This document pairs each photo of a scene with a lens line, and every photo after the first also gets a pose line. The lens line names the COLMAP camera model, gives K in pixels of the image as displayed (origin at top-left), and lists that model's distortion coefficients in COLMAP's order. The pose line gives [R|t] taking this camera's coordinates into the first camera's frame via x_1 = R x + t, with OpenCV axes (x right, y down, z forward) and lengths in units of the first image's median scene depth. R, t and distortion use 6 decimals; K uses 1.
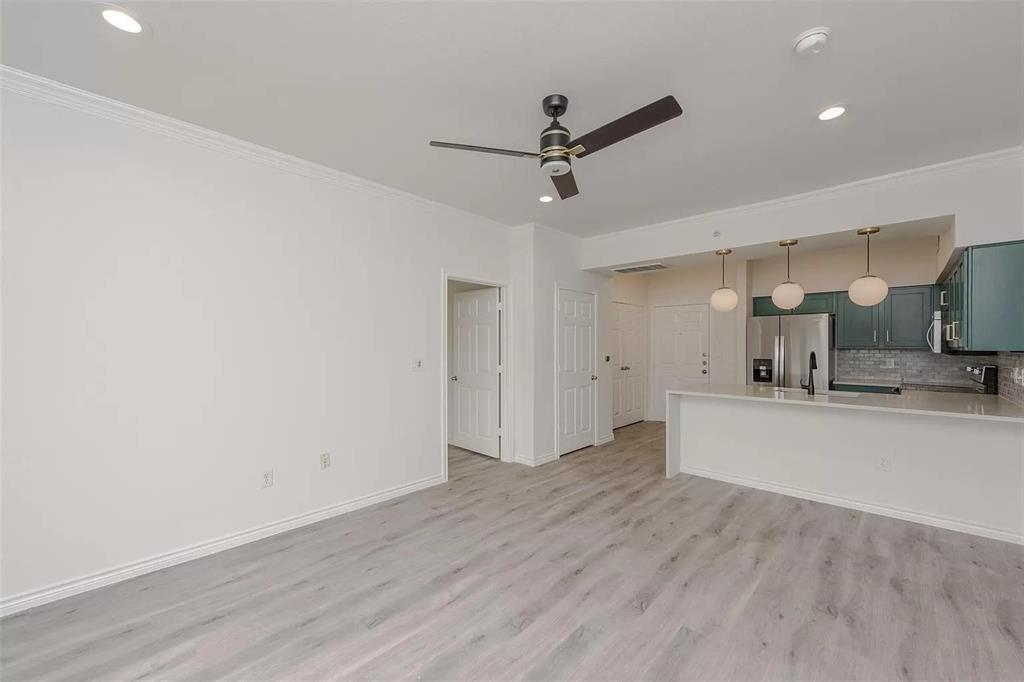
lens RADIAL K [[402.3, 0, 513.6], [0, 402.3, 341.3], [0, 0, 1]] dist [0.000829, -0.000002]
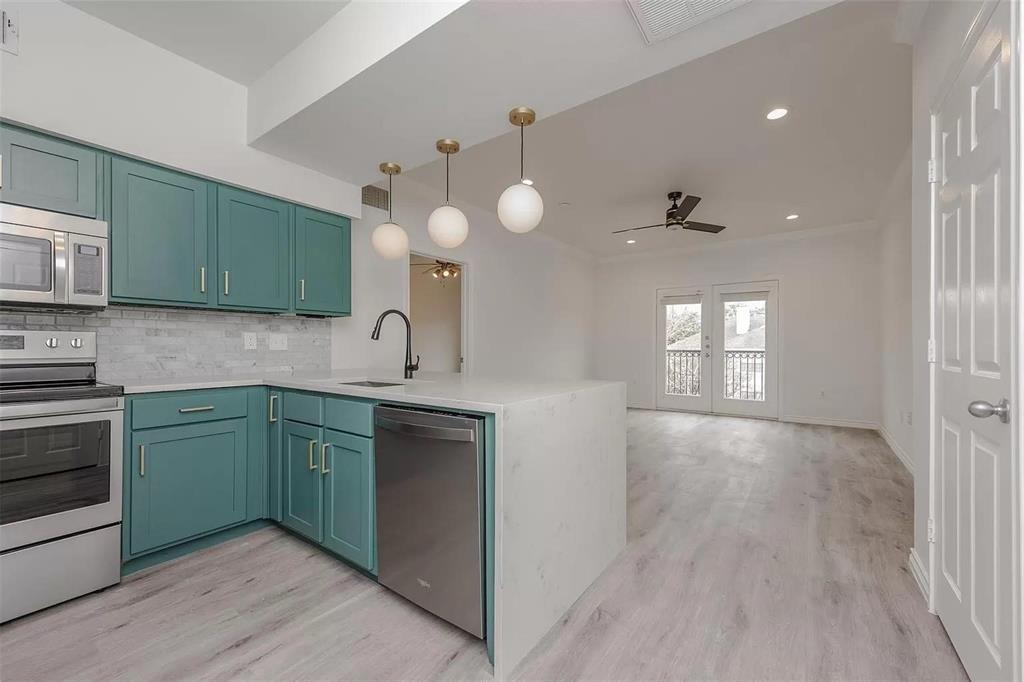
lens RADIAL K [[411.6, 0, 495.8], [0, 411.6, 342.1], [0, 0, 1]] dist [-0.027432, 0.000071]
pose [[-0.995262, -0.006581, -0.097002, 0.655199], [-0.005446, 0.999914, -0.011960, 0.080526], [0.097073, -0.011375, -0.995212, 1.649428]]
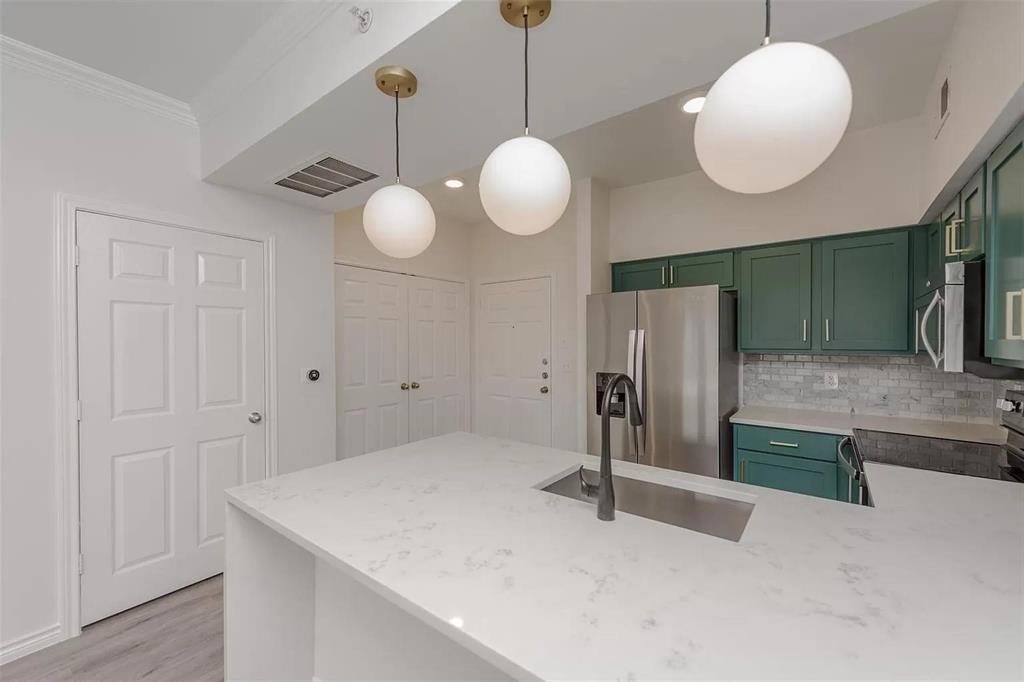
lens RADIAL K [[411.9, 0, 513.7], [0, 411.9, 334.8], [0, 0, 1]] dist [0.002120, 0.000216]
pose [[0.994540, -0.001637, 0.104347, 0.635238], [0.002182, 0.999985, -0.005105, -0.005658], [-0.104337, 0.005305, 0.994528, 0.690004]]
